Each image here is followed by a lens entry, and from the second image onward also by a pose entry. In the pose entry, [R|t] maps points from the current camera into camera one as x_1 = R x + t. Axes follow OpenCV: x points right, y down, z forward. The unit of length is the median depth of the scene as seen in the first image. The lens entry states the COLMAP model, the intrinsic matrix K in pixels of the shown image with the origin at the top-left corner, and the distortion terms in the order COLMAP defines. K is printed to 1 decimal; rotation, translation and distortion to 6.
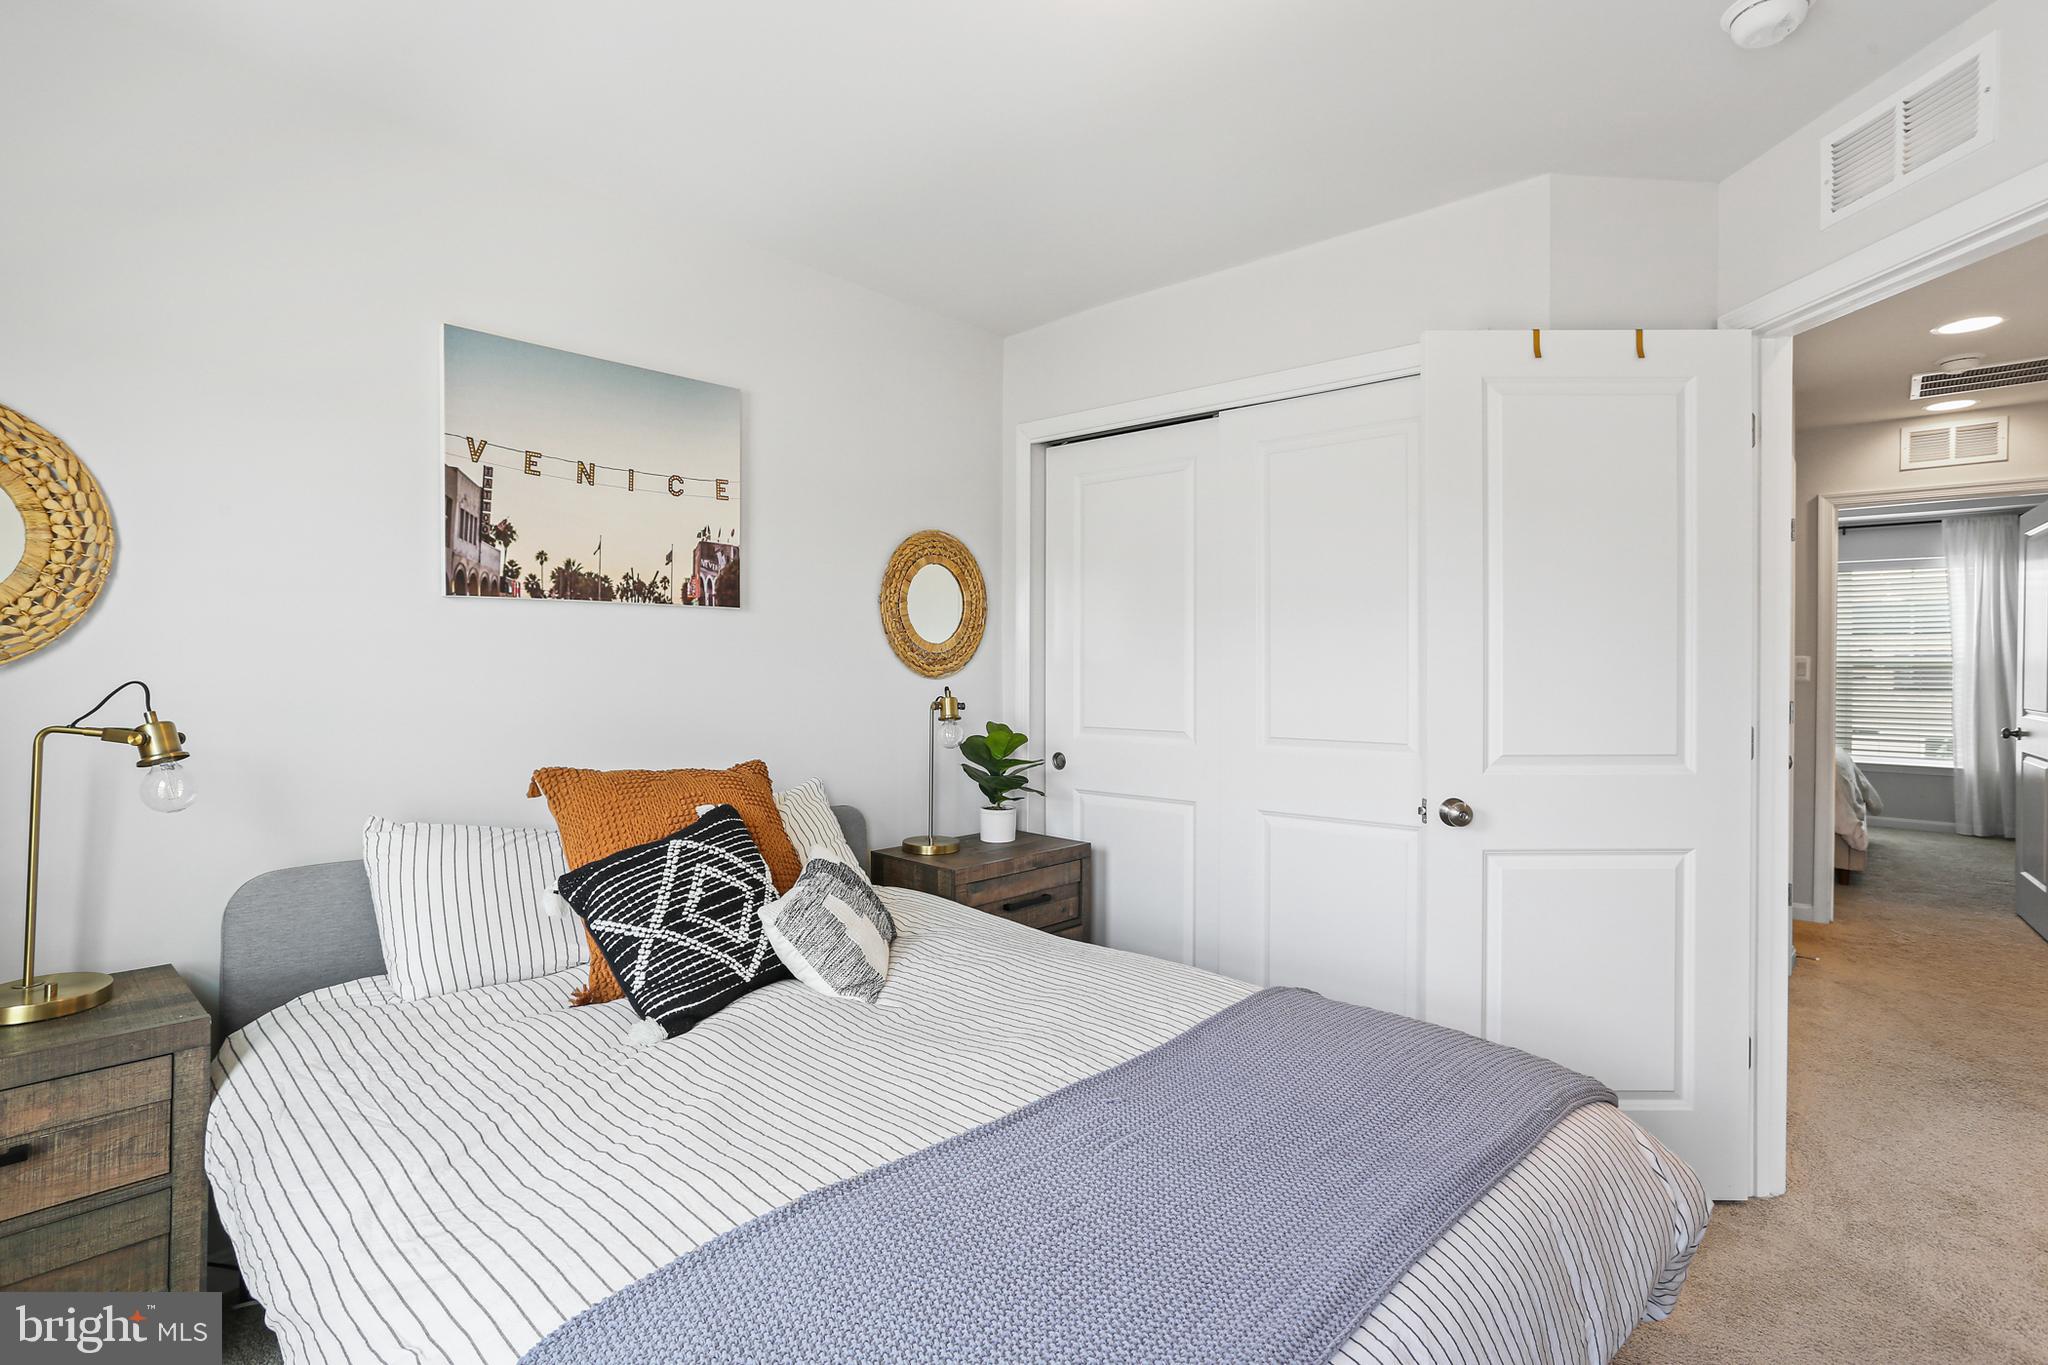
lens RADIAL K [[1000.7, 0, 1037.7], [0, 1000.7, 674.5], [0, 0, 1]] dist [-0.040666, 0.019252]
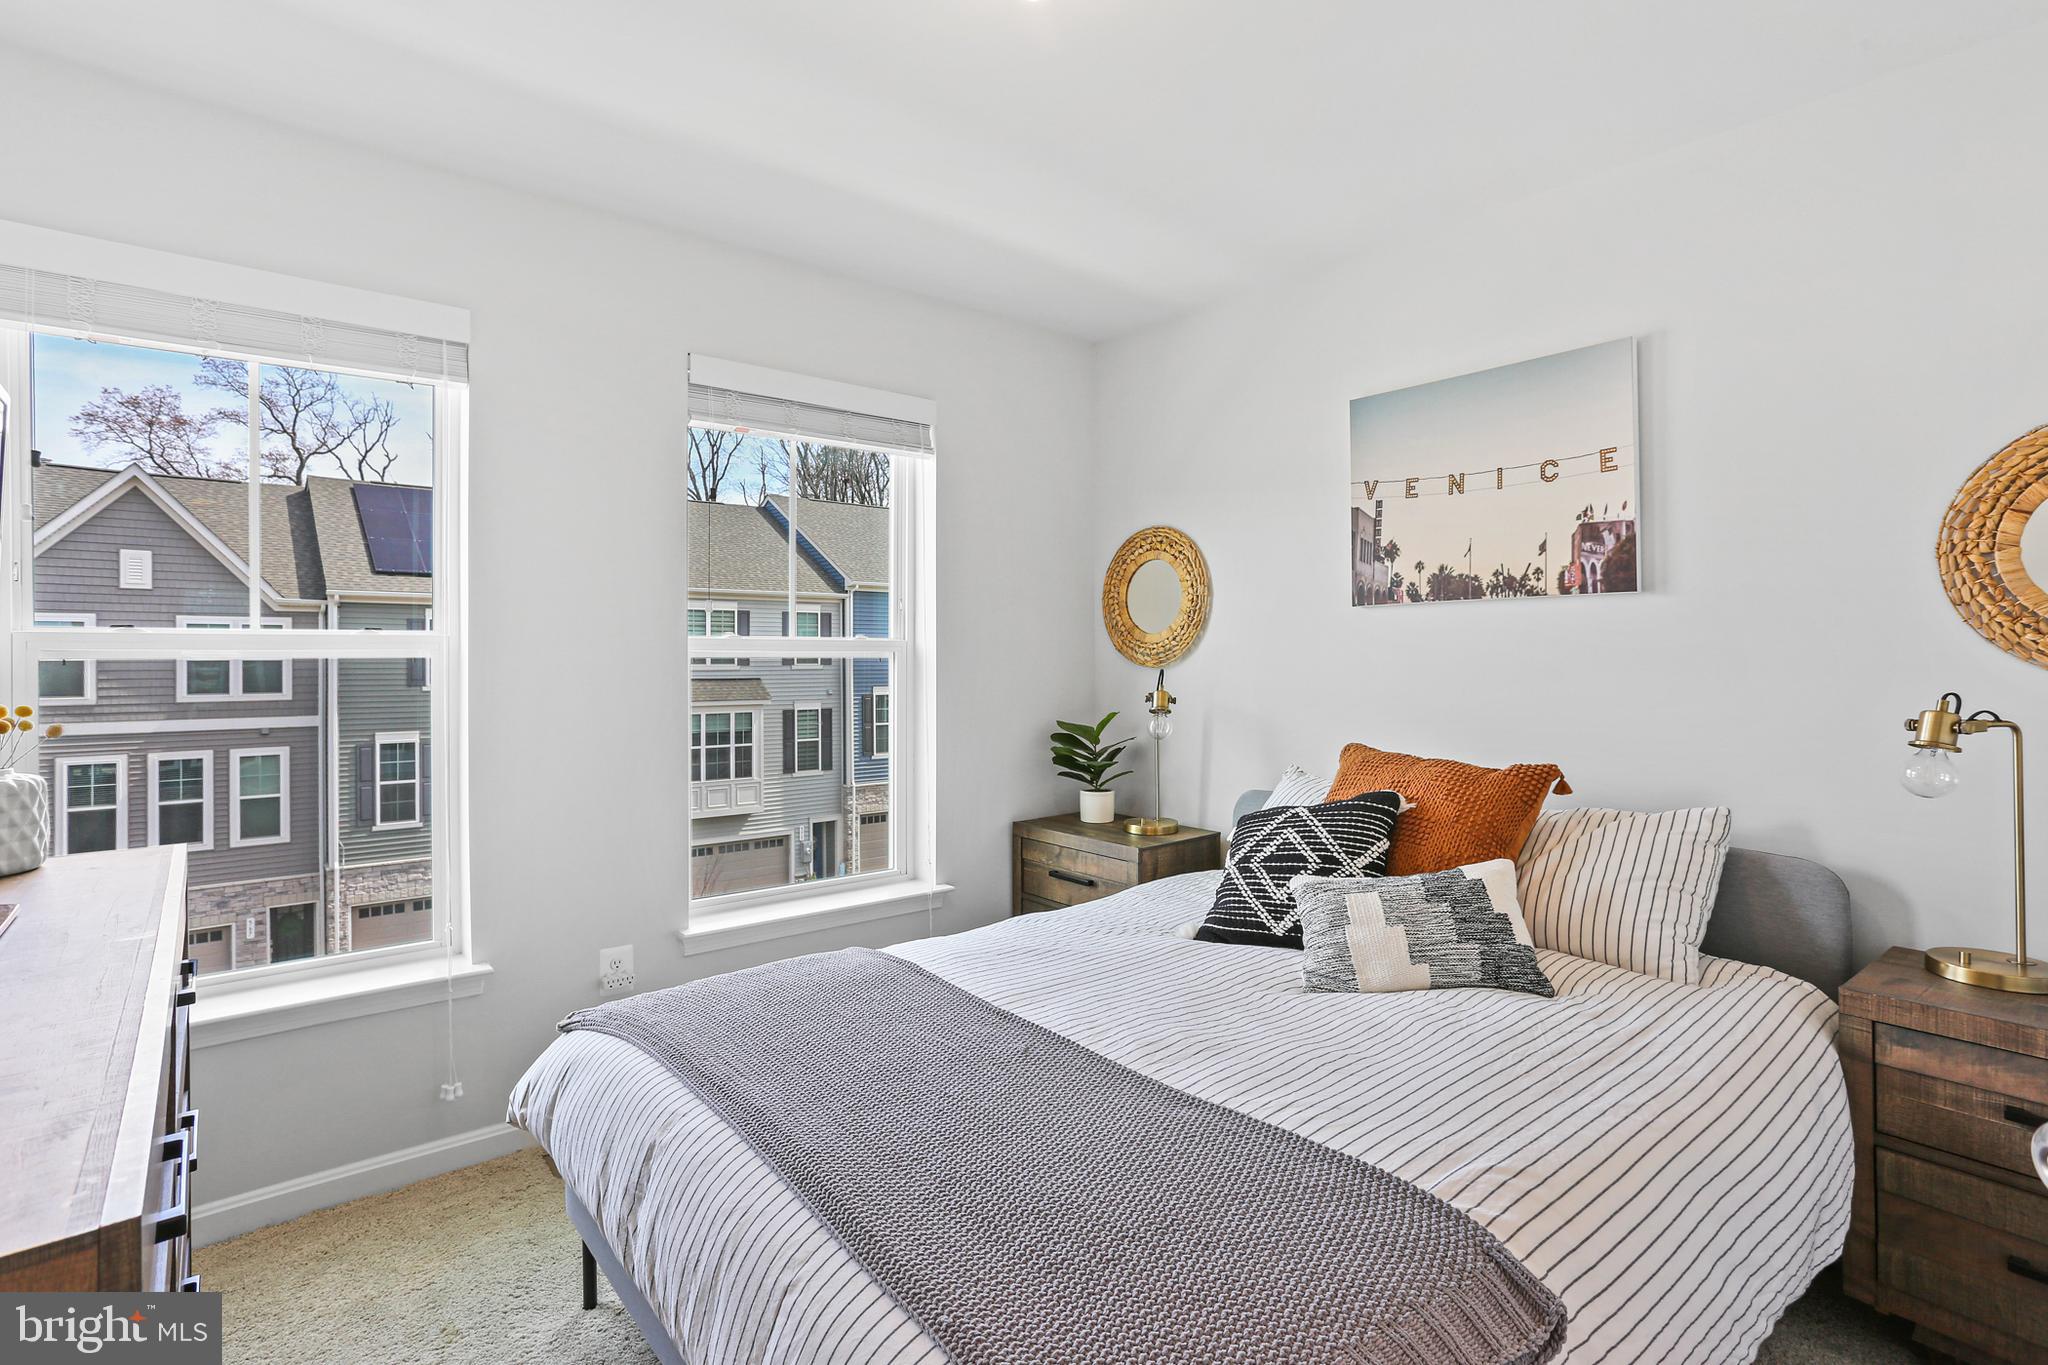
lens RADIAL K [[1000.7, 0, 1026.0], [0, 1000.7, 663.0], [0, 0, 1]] dist [-0.040666, 0.019252]
pose [[-0.155108, -0.001114, -0.987897, 0.695378], [-0.009837, 0.999952, 0.000417, -0.001381], [0.987849, 0.009782, -0.155112, 0.699741]]
